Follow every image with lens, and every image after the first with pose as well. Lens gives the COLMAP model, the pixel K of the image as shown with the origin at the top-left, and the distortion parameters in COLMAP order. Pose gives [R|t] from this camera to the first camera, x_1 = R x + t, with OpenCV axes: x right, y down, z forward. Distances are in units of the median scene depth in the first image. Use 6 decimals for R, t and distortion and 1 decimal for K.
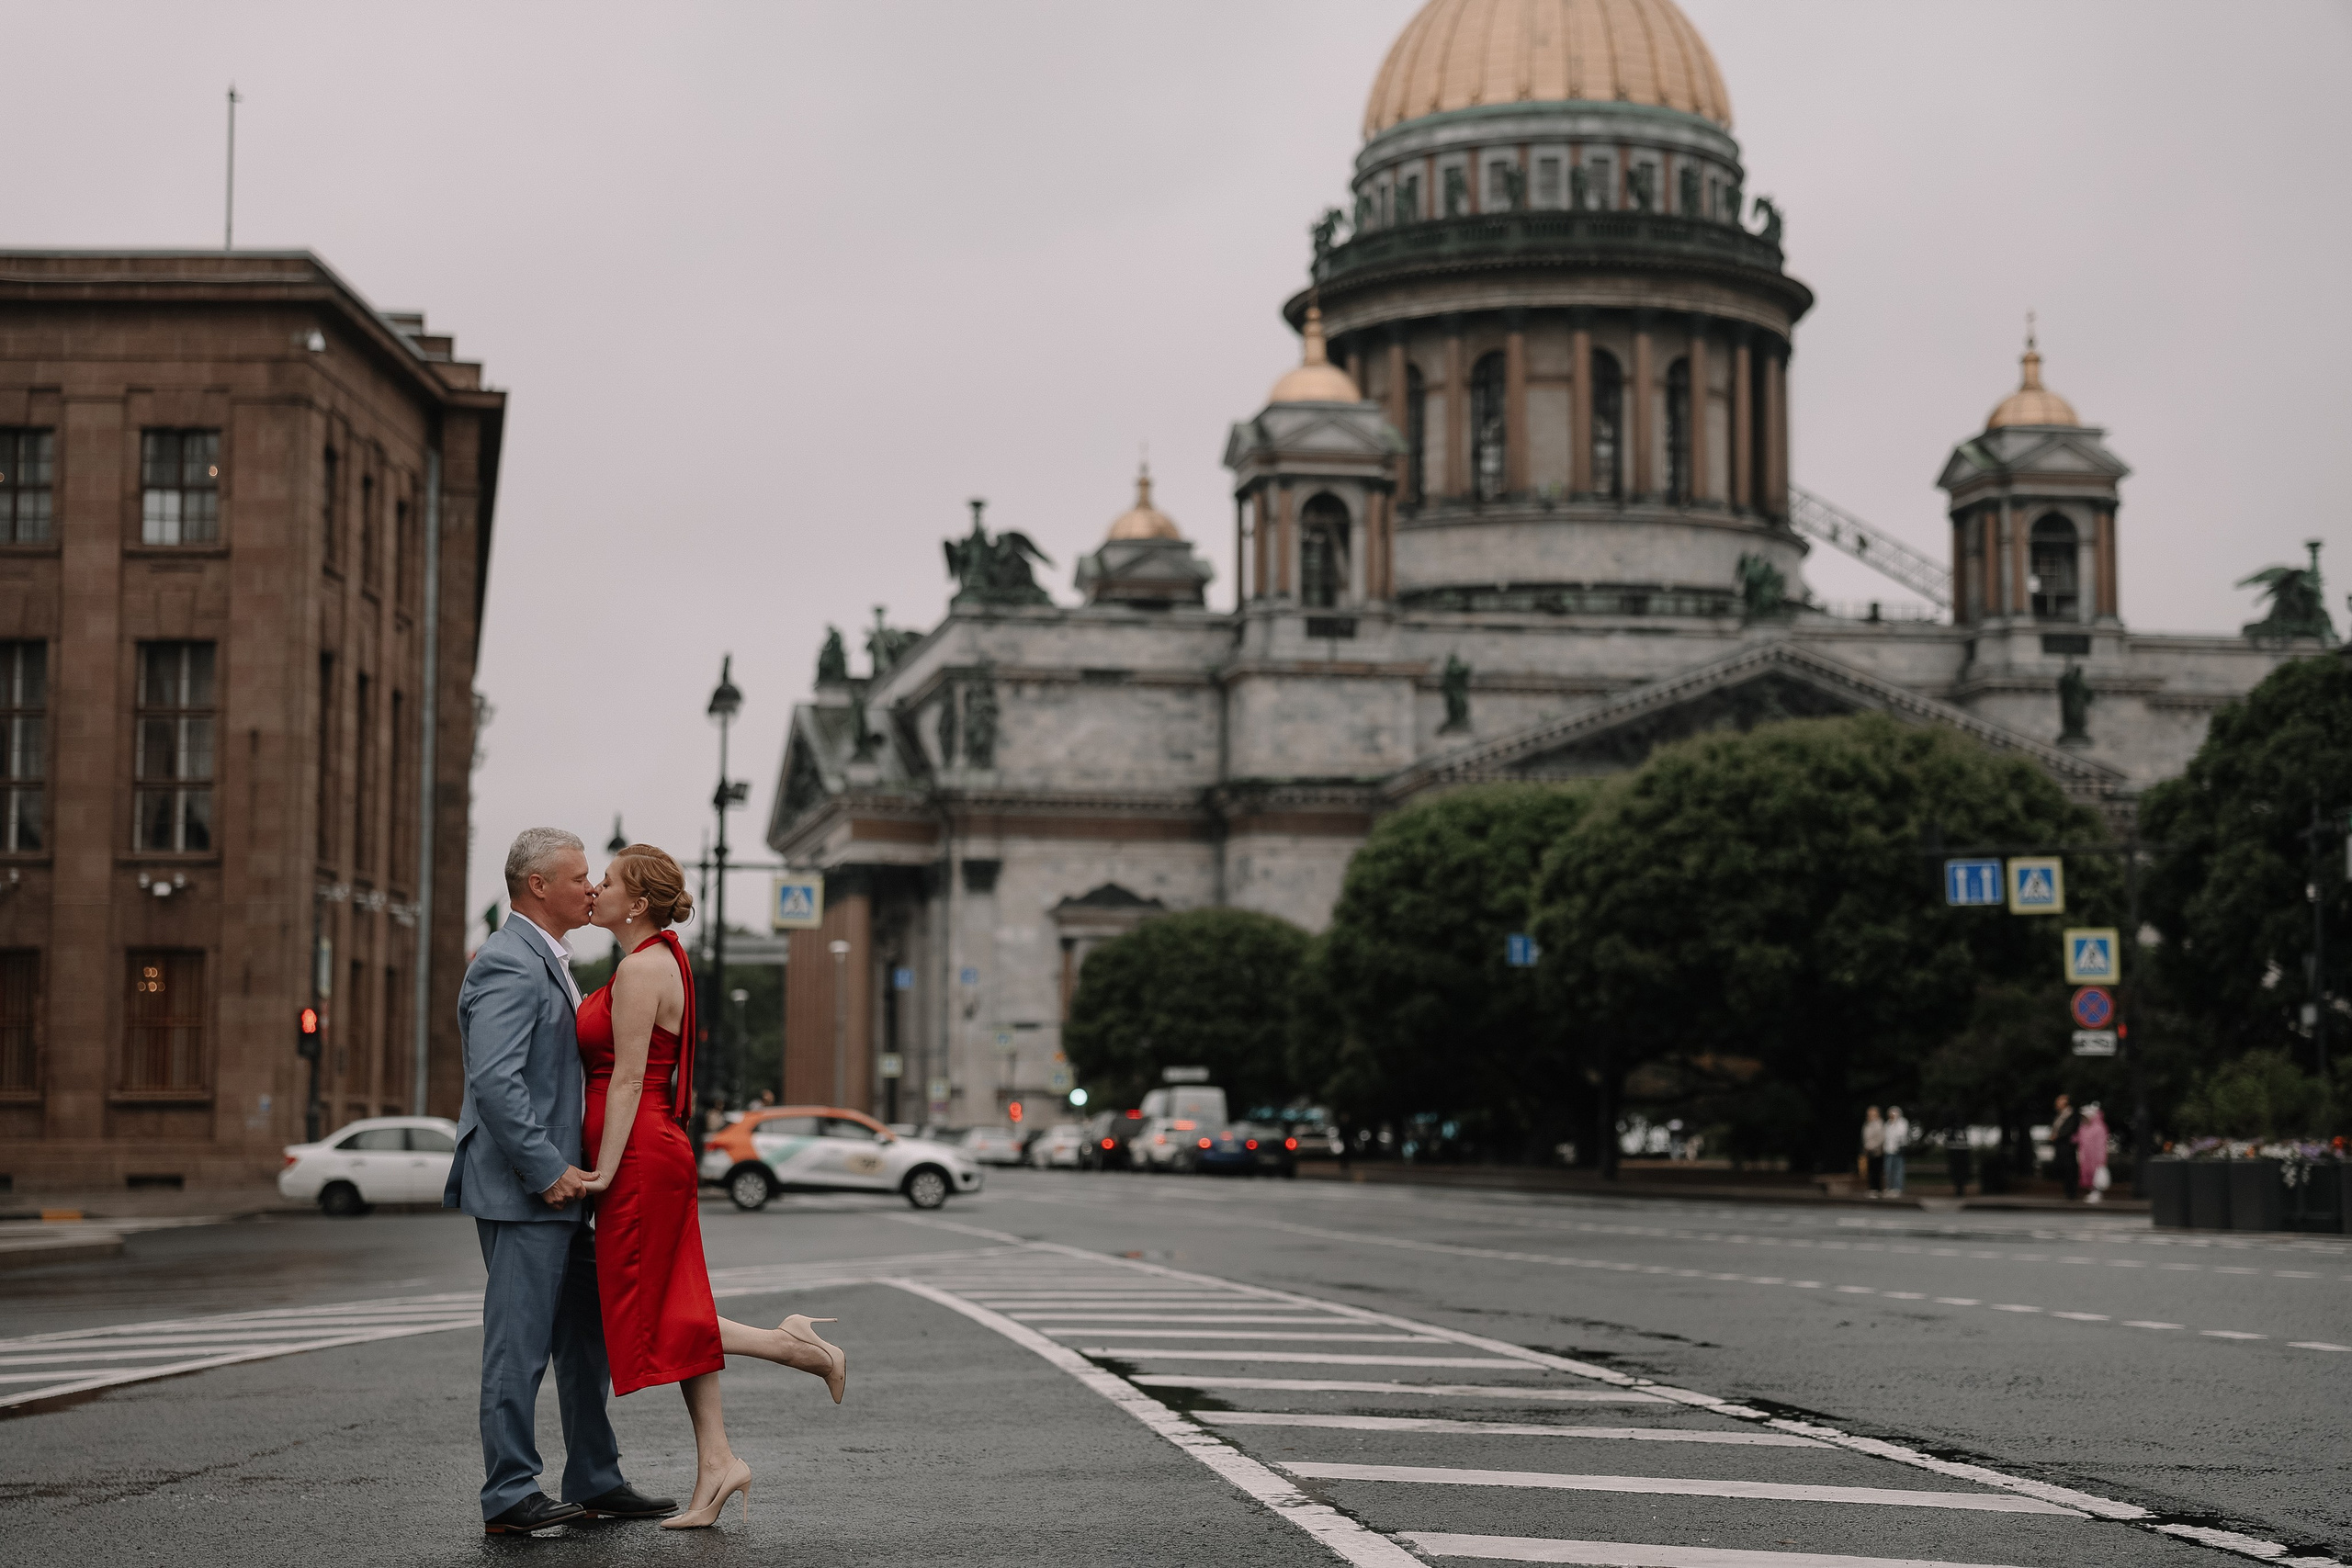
lens RADIAL K [[4018.6, 0, 1176.0], [0, 4018.6, 784.0], [0, 0, 1]] dist [0.025385, 0.099151]
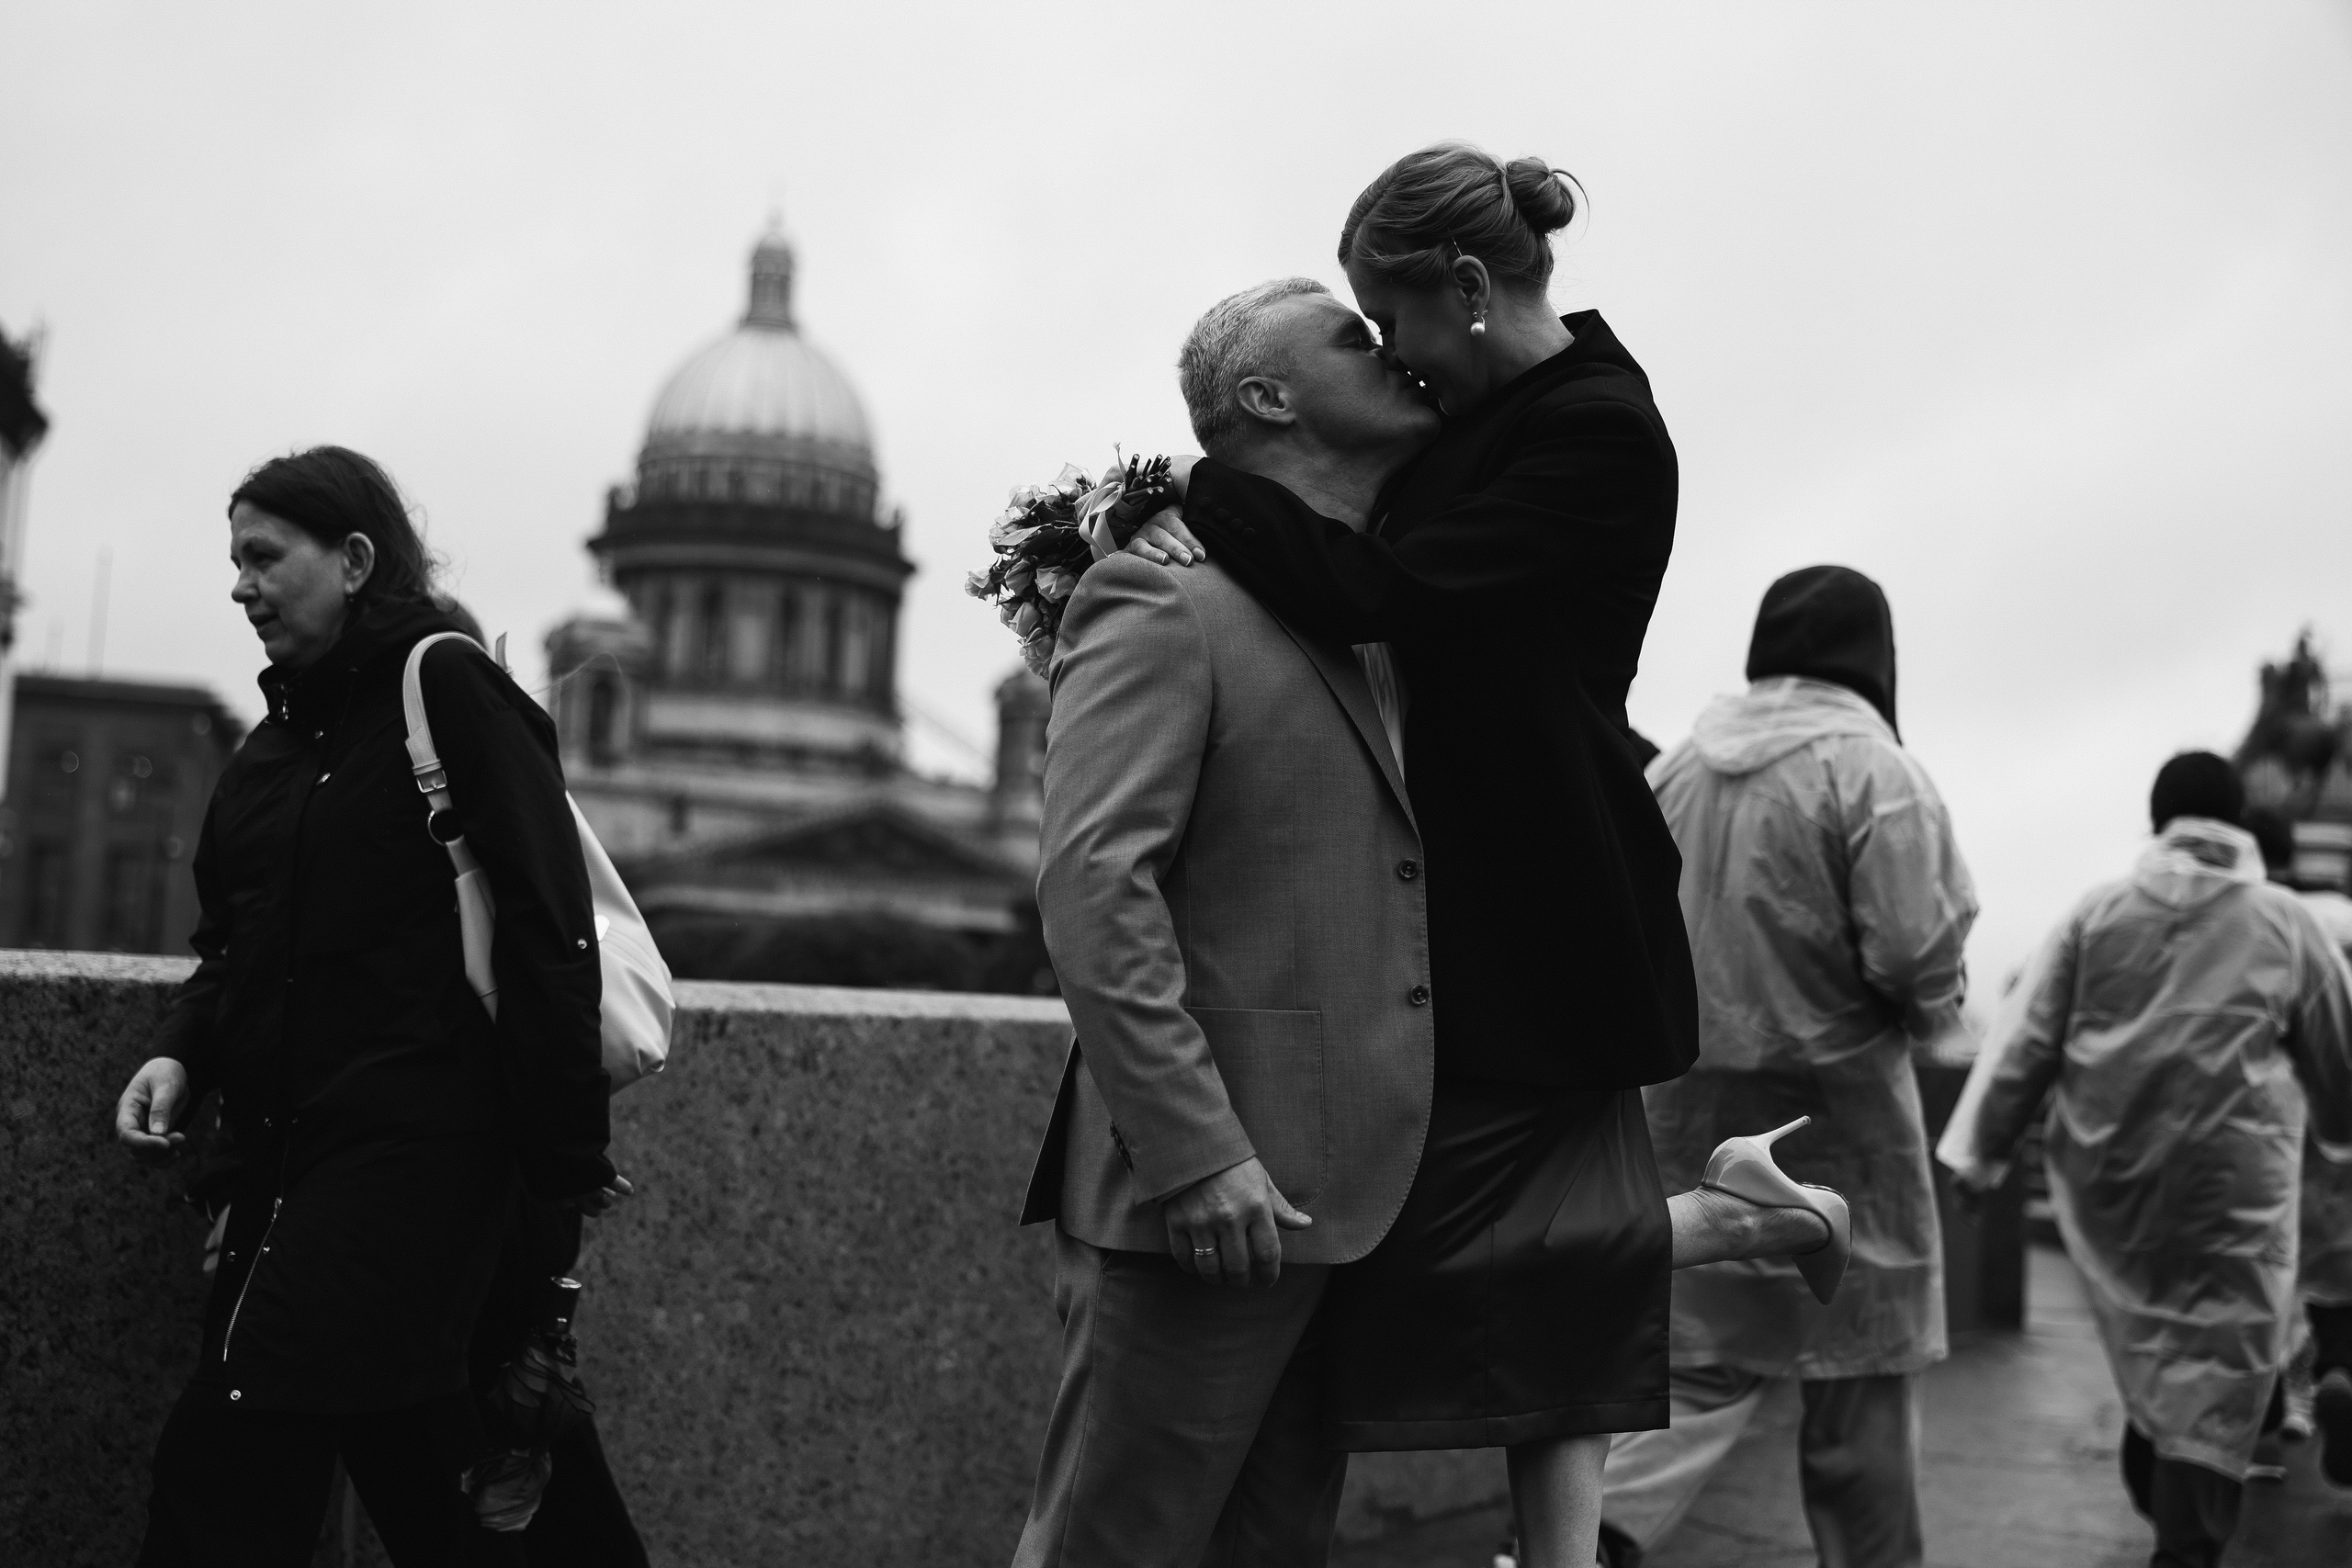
lens RADIAL K [[5213.1, 0, 1176.0], [0, 5213.1, 784.0], [0, 0, 1]] dist [0.442373, -0.010472]
pose [[0.982923, 0.069133, 0.170535, -0.090110], [-0.074762, 0.996841, 0.026807, -0.101312], [-0.168143, -0.039099, 0.984987, -1.066775]]
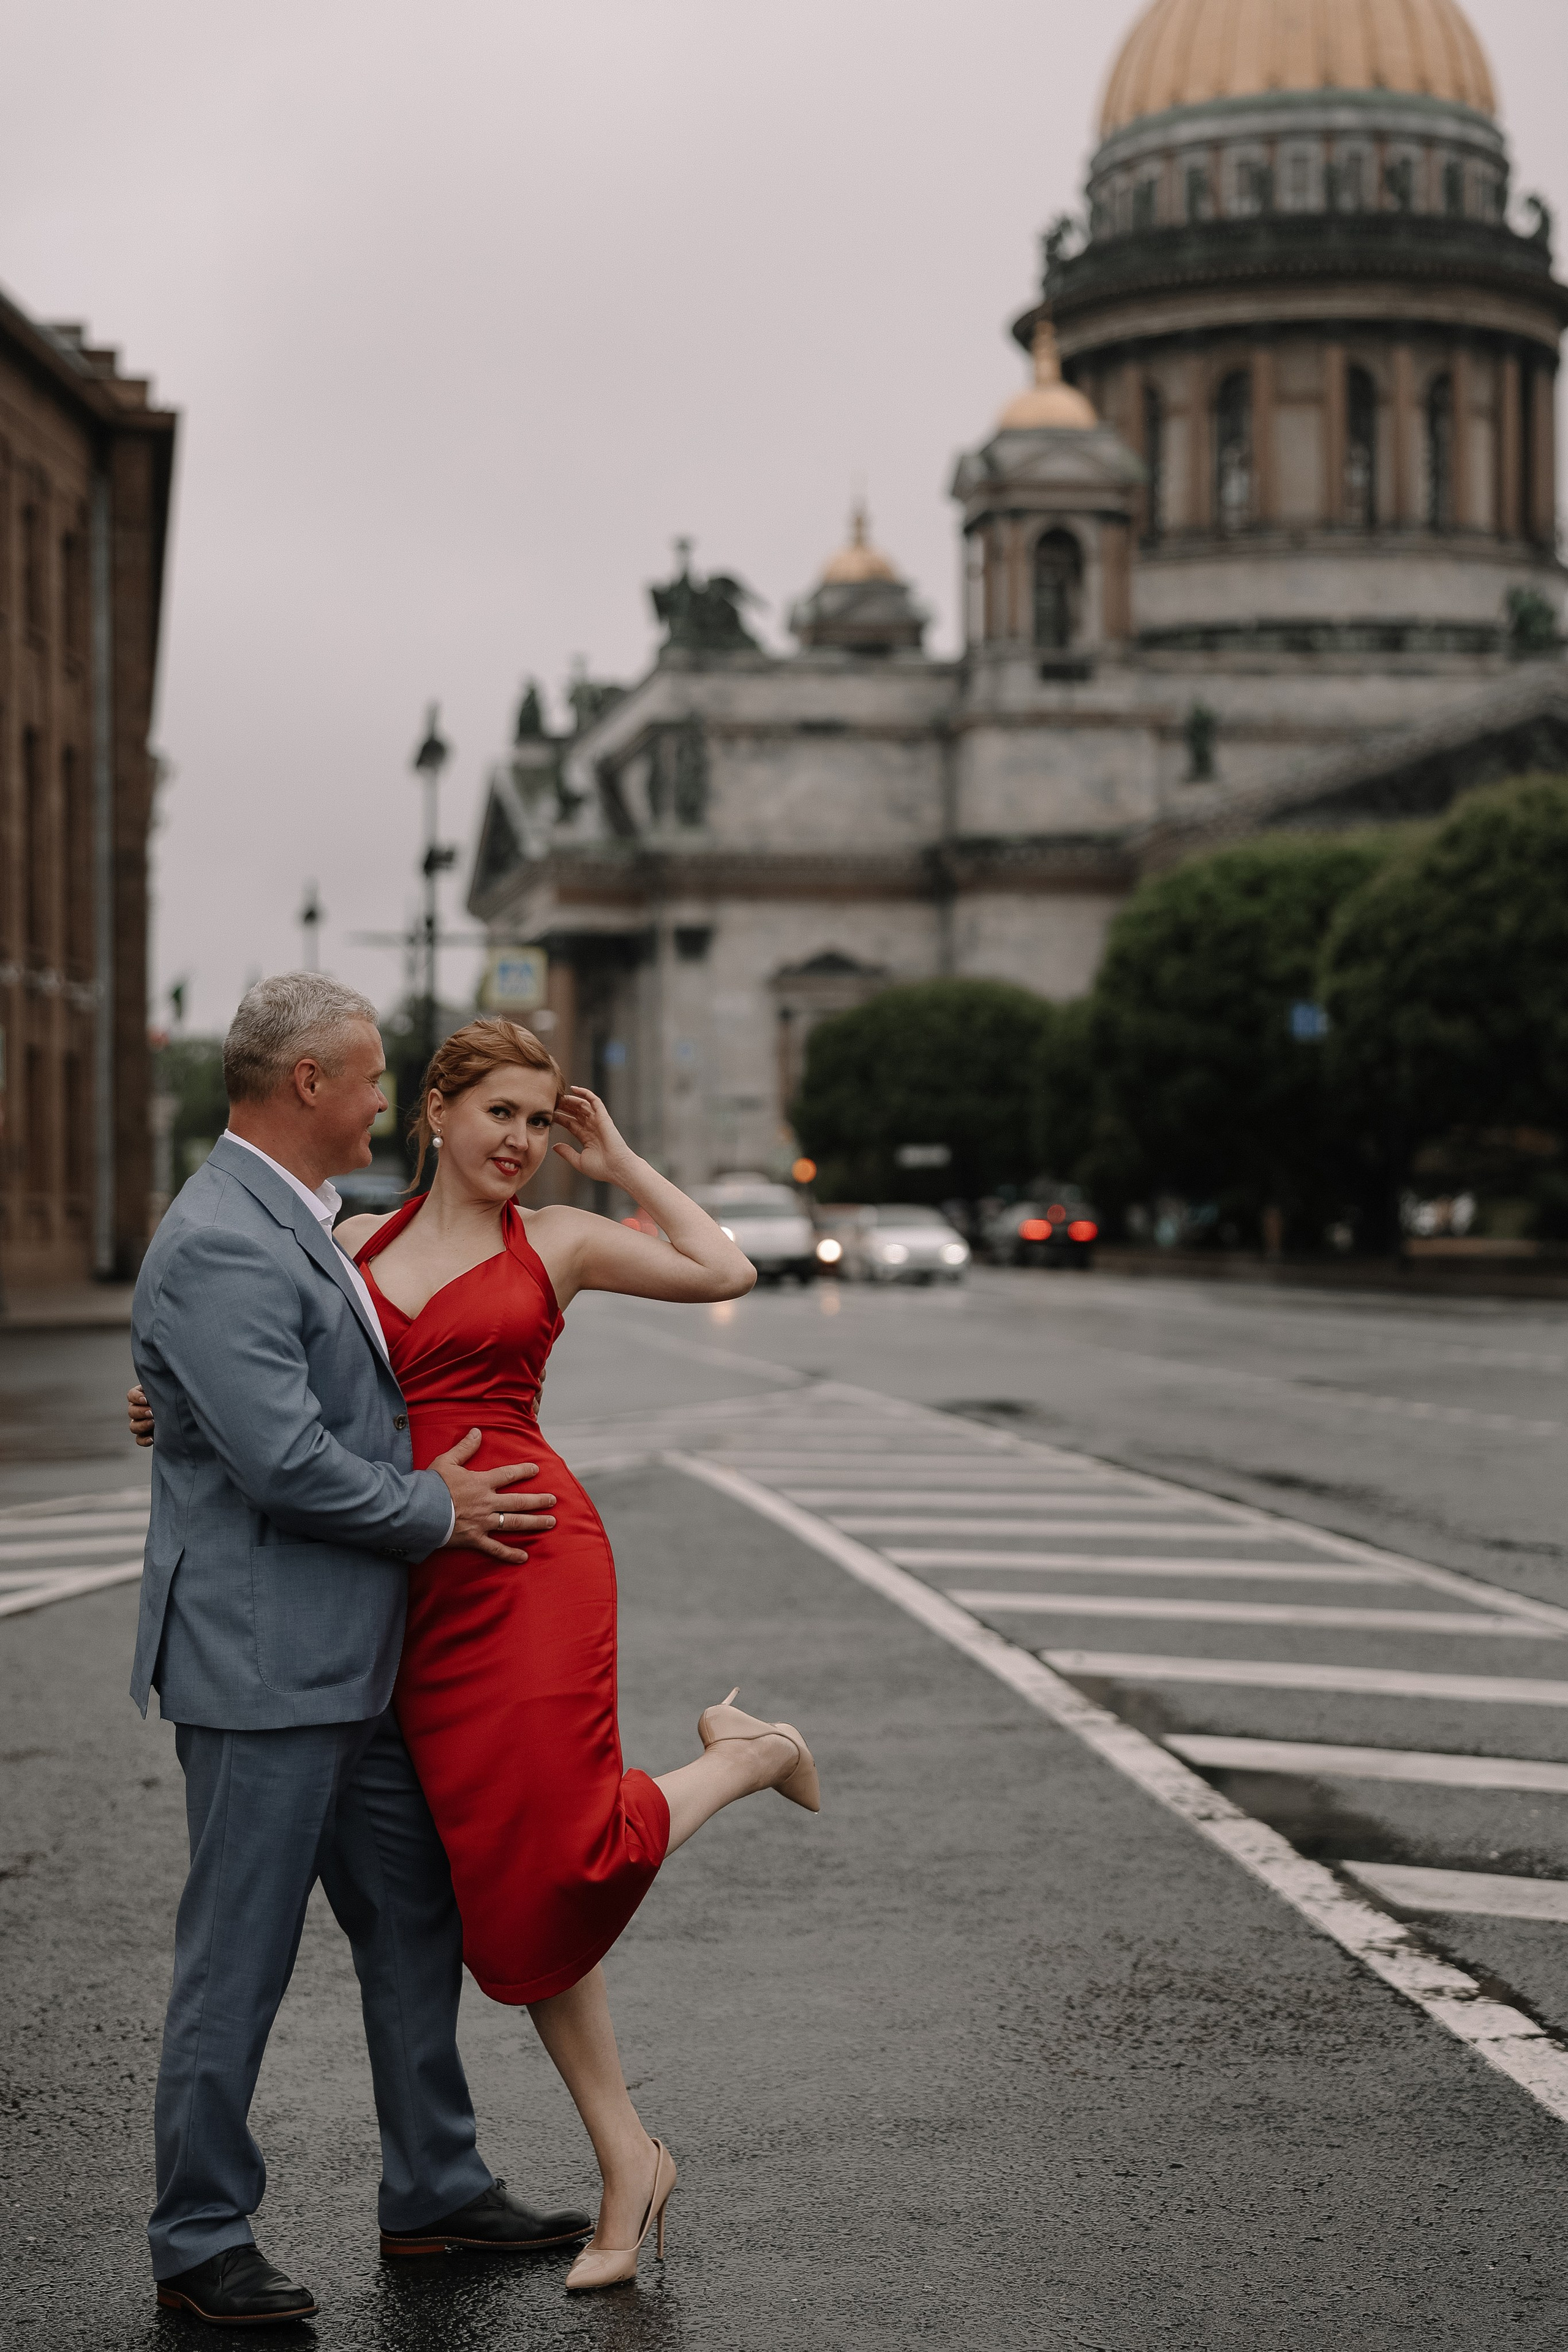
lens RADIAL K [[4049.3, 0, 784.0], [0, 4049.3, 1176.0], [0, 0, 1]] dist [0.062890, 0.000373]
pose [[0.999751, -0.010226, -0.019821, -0.009207], [0.011816, 0.996576, 0.081839, -0.000182], [0.018917, -0.082053, 0.996448, 0.050925]]
